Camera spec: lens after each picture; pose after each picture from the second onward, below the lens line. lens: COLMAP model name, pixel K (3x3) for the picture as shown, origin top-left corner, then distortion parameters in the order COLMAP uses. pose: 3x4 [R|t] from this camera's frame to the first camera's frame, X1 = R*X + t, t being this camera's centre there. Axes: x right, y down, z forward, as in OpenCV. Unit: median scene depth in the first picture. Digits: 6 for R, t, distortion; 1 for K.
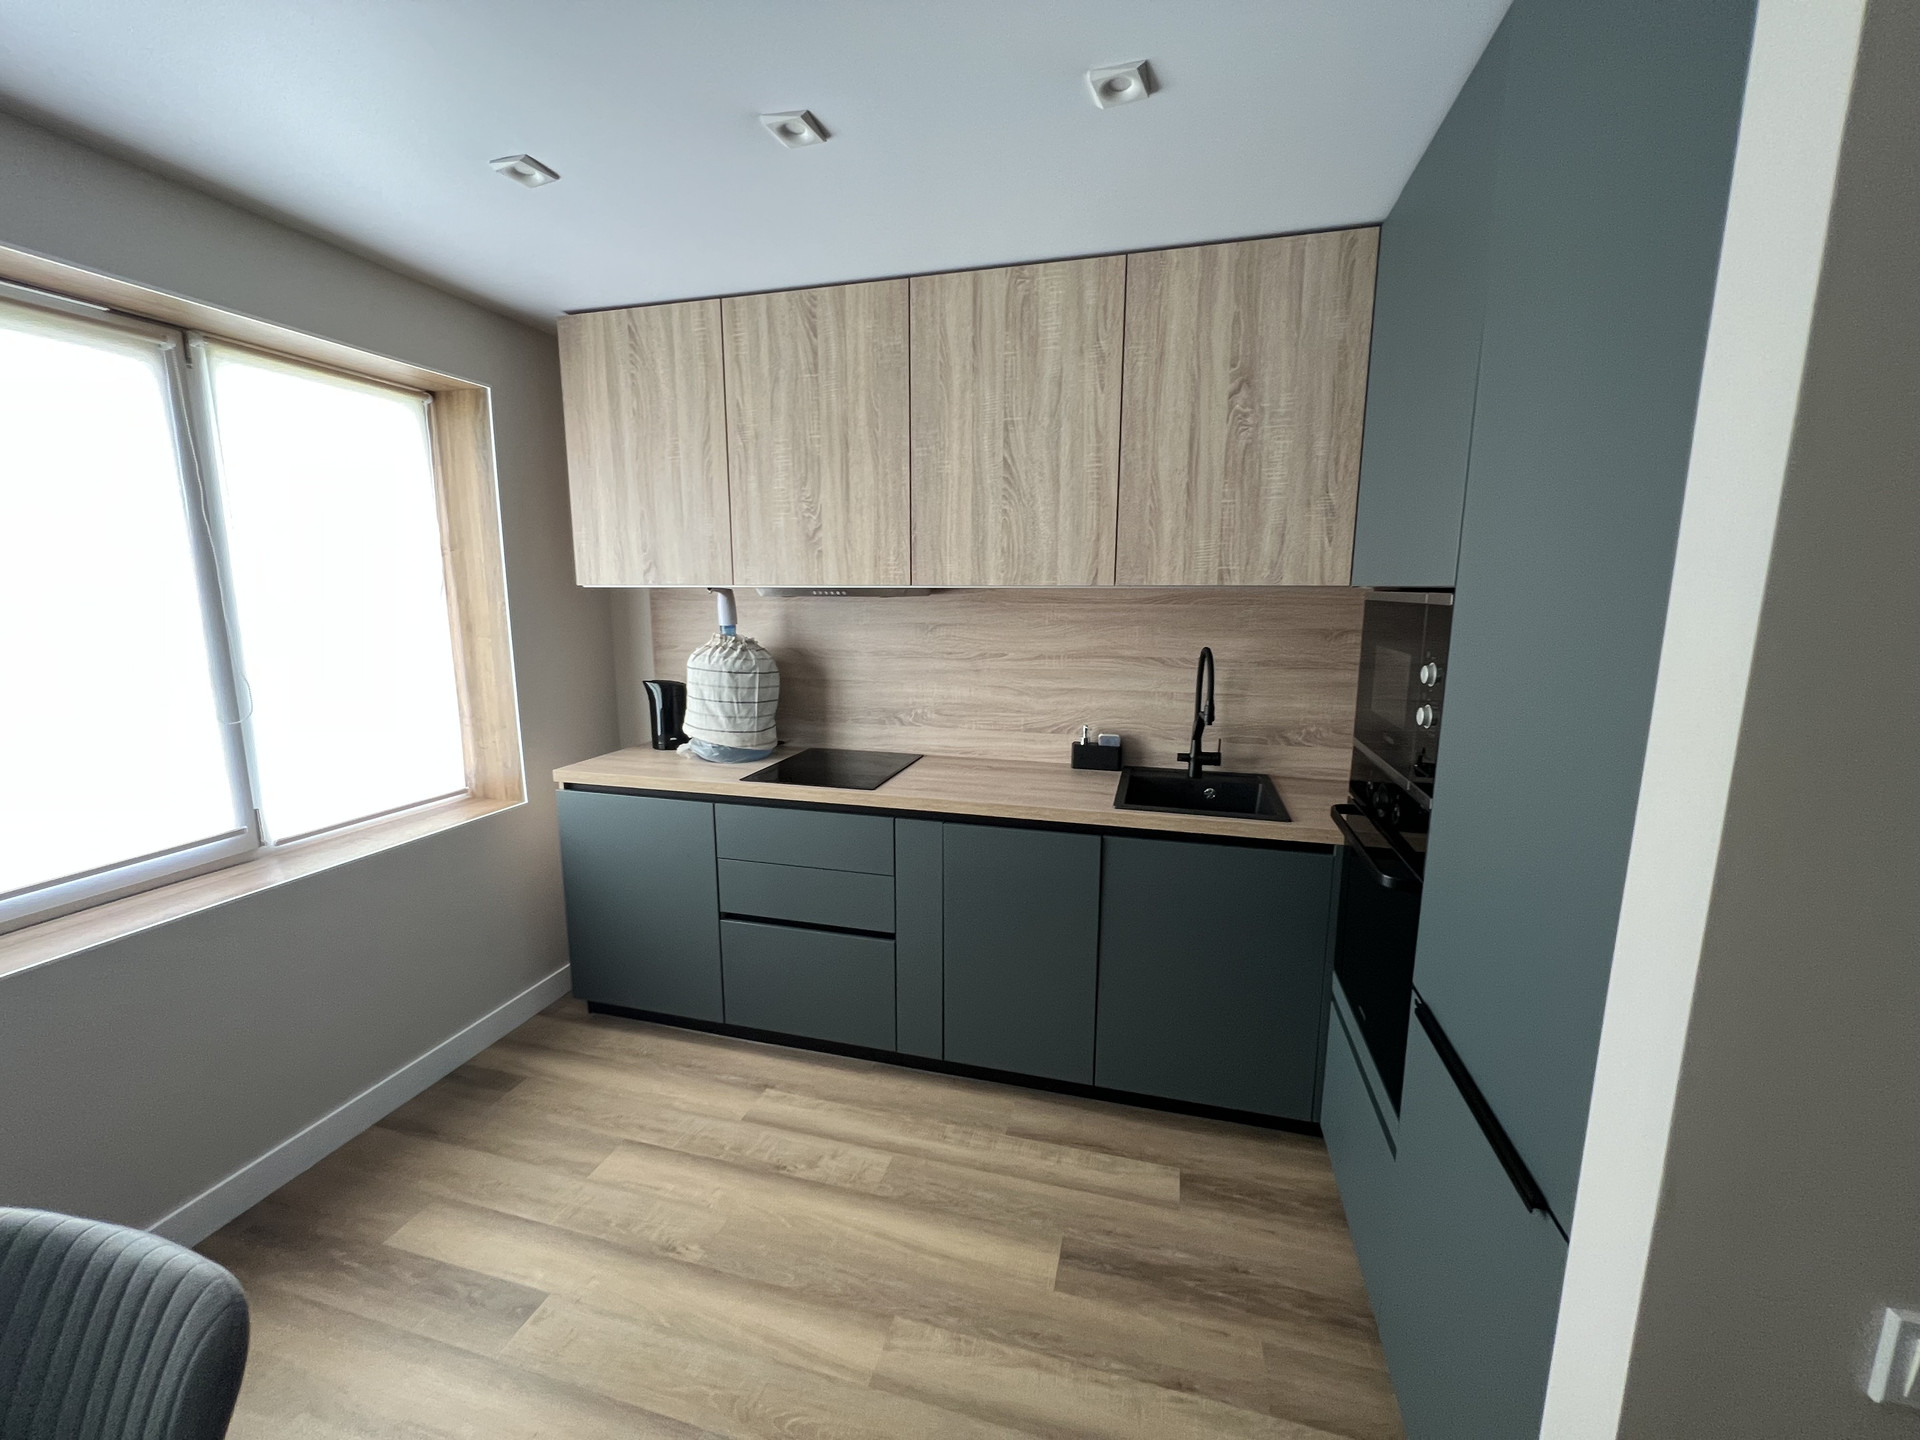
lens RADIAL K [[774.2, 0, 958.9], [0, 774.2, 714.8], [0, 0, 1]] dist [-0.000365, 0.000450]
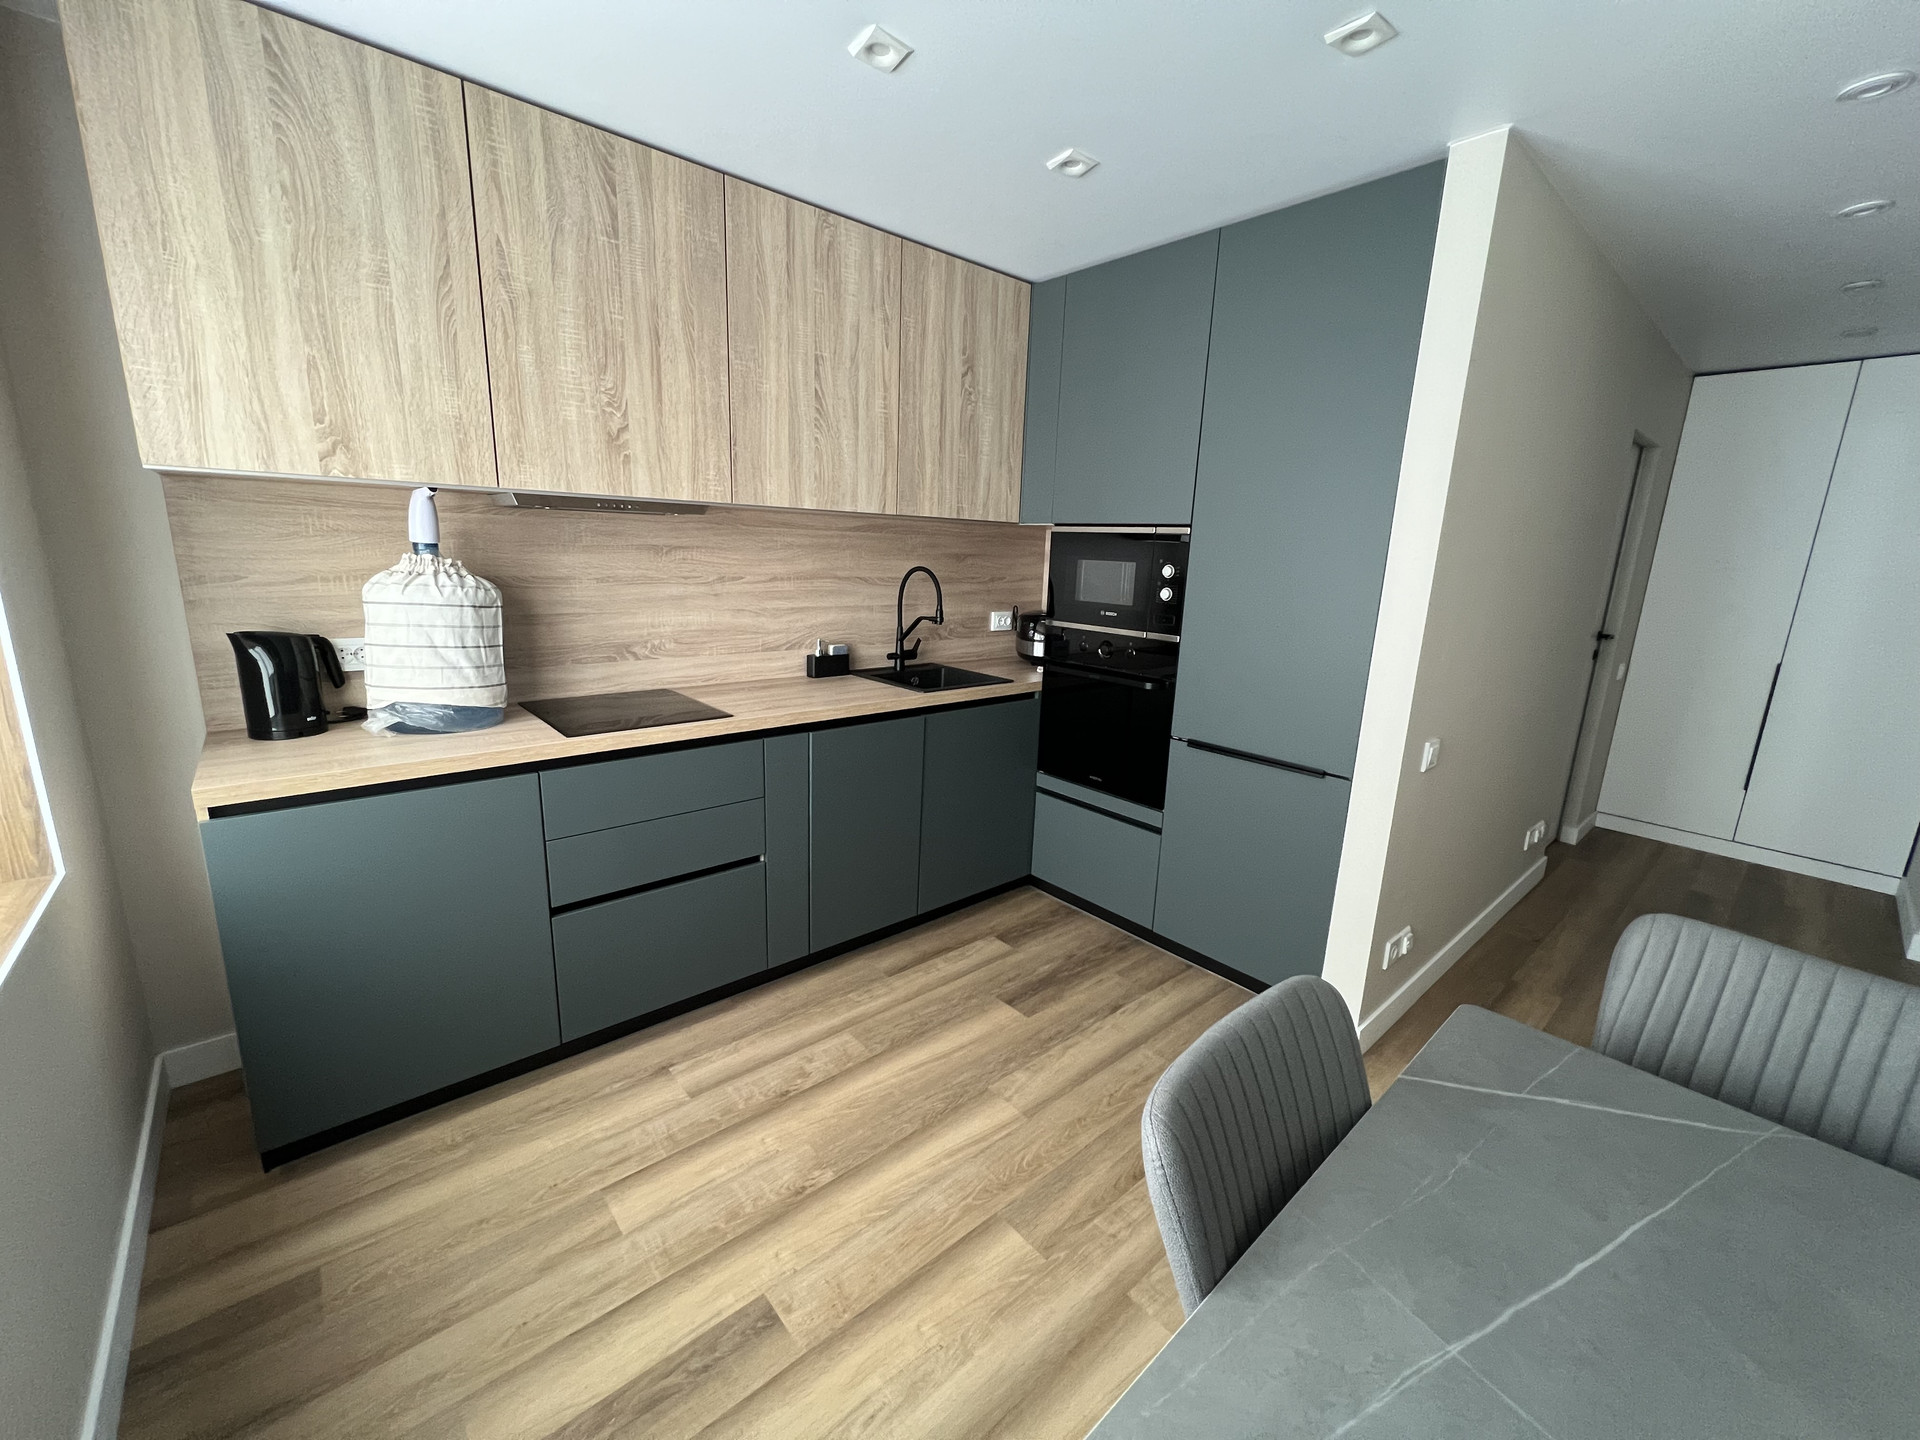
lens RADIAL K [[764.7, 0, 961.9], [0, 764.7, 714.6], [0, 0, 1]] dist [0.001199, 0.000374]
pose [[0.550222, -0.161935, 0.819166, -0.732196], [0.103367, 0.986679, 0.125619, 0.004211], [-0.828596, 0.015557, 0.559631, 0.224161]]
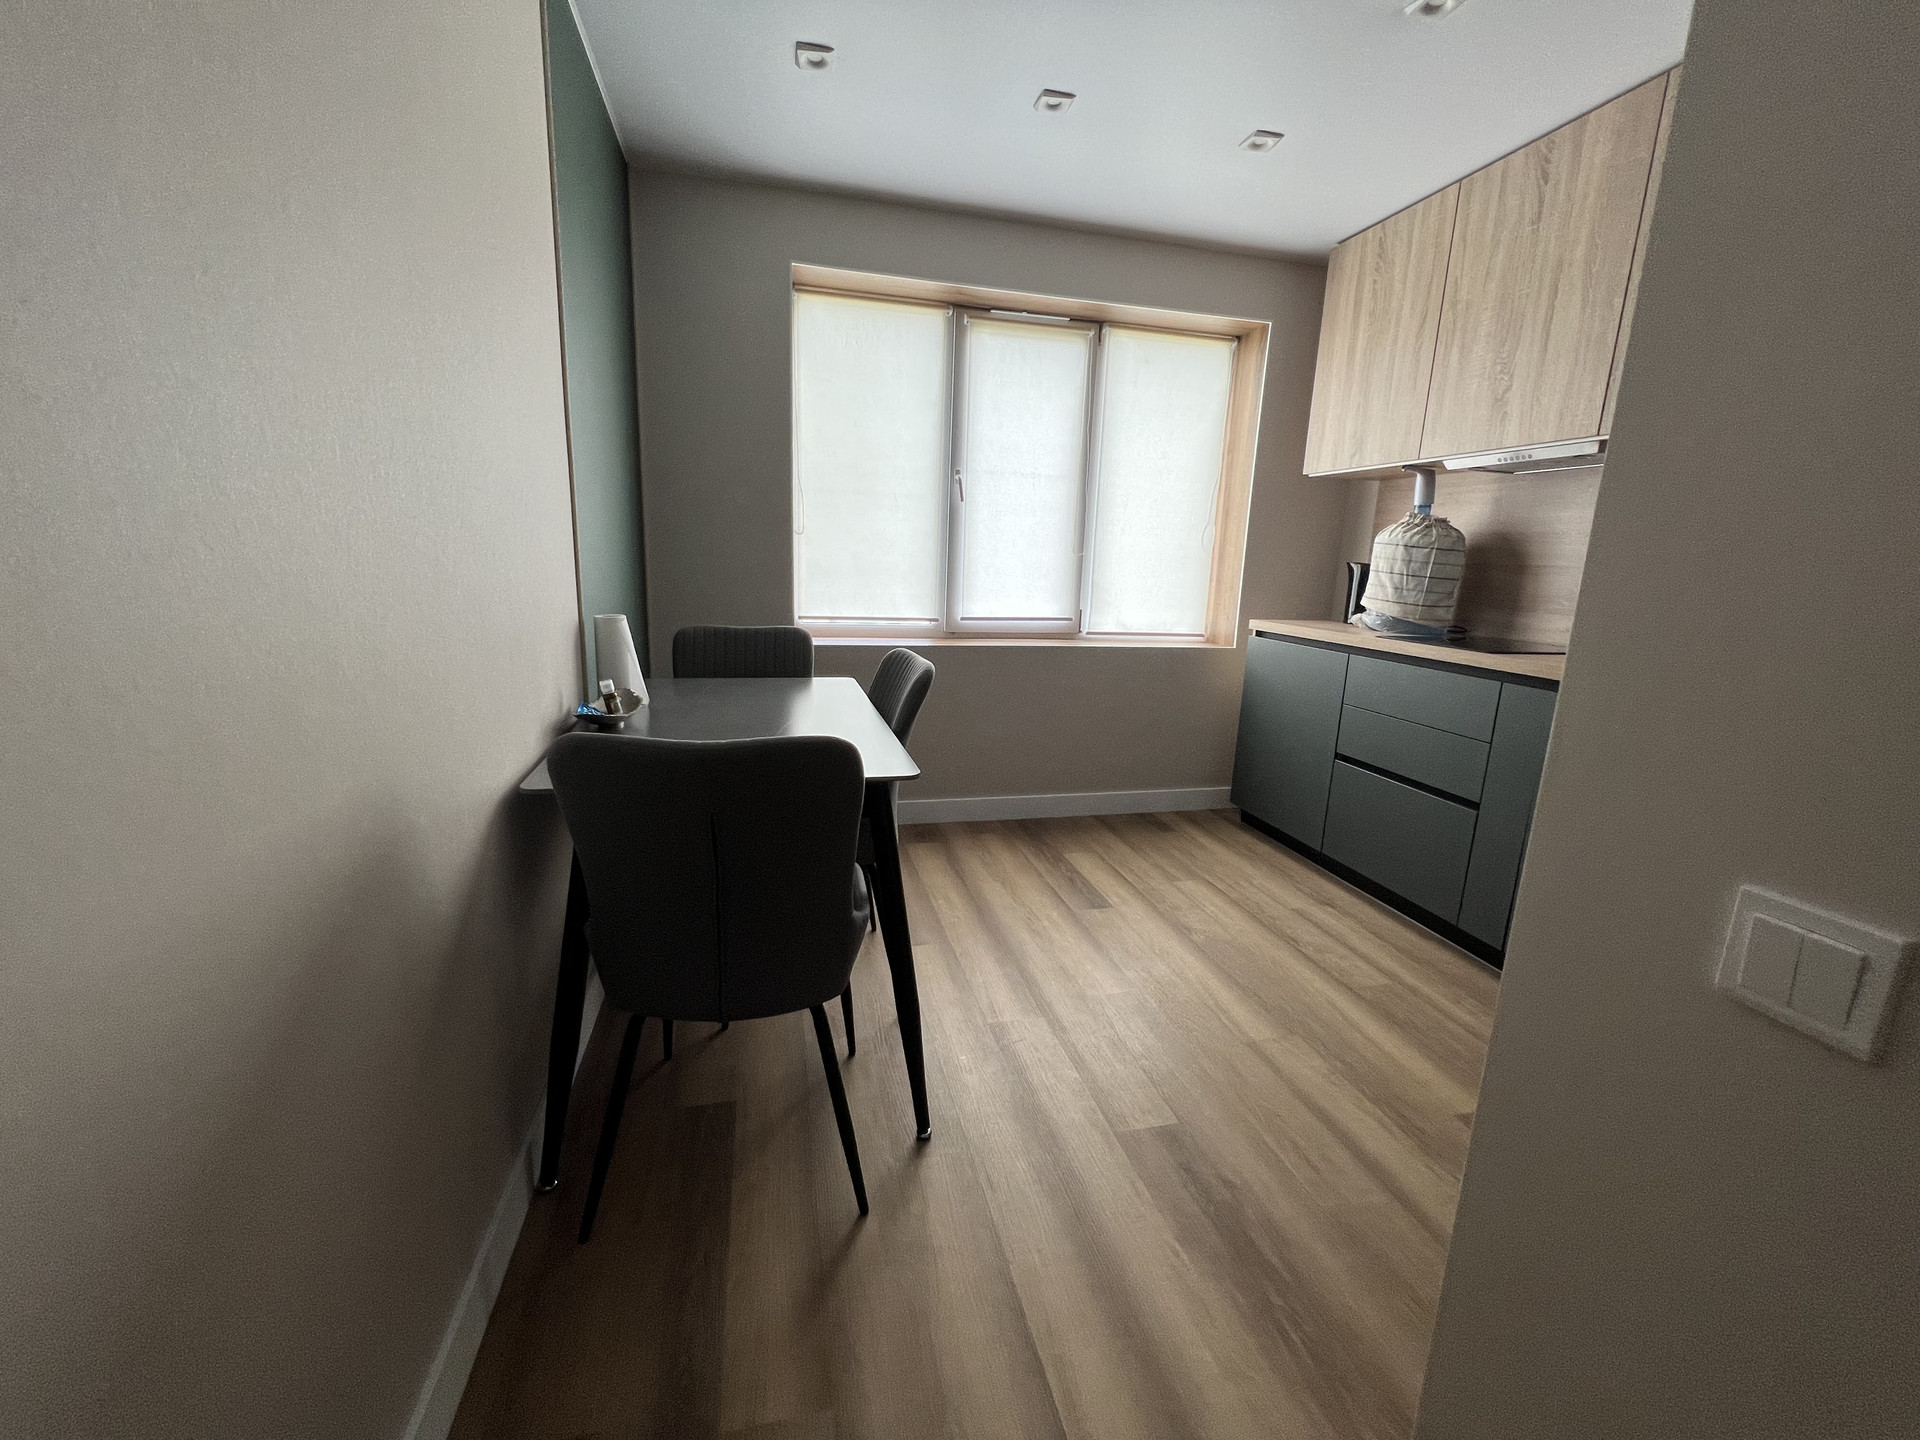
lens RADIAL K [[774.2, 0, 952.1], [0, 774.2, 716.4], [0, 0, 1]] dist [-0.000365, 0.000450]
pose [[0.479757, 0.194755, -0.855513, 0.410234], [-0.177094, 0.976480, 0.122981, 0.173859], [0.859343, 0.092505, 0.502963, -0.067556]]
